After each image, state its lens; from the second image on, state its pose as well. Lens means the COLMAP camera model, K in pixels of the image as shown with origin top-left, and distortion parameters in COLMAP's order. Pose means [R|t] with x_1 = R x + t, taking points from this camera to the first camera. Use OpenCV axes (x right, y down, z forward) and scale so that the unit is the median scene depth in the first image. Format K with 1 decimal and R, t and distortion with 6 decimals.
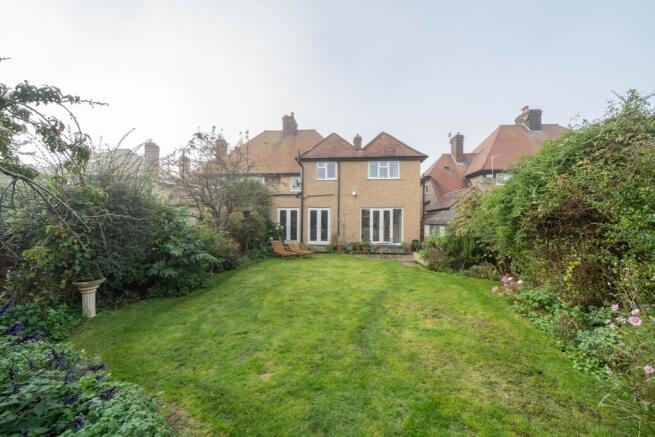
lens RADIAL K [[226.7, 0, 327.1], [0, 226.7, 220.4], [0, 0, 1]] dist [0.000267, -0.000055]
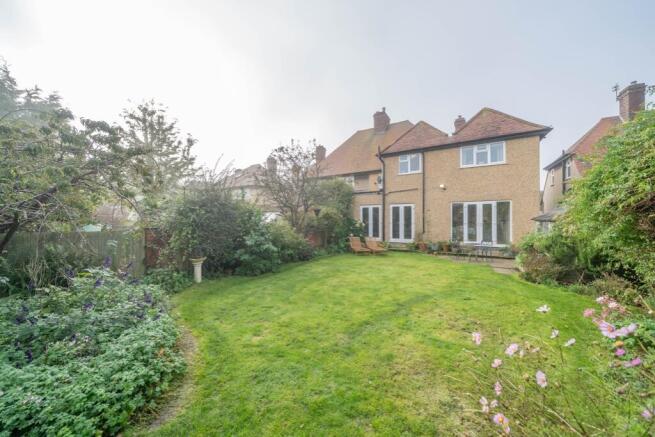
lens RADIAL K [[226.7, 0, 323.6], [0, 226.7, 219.2], [0, 0, 1]] dist [0.000267, -0.000055]
pose [[0.892311, -0.008115, -0.451347, 0.192114], [0.011220, 0.999928, 0.004203, 0.002011], [0.451281, -0.008814, 0.892338, 0.007231]]
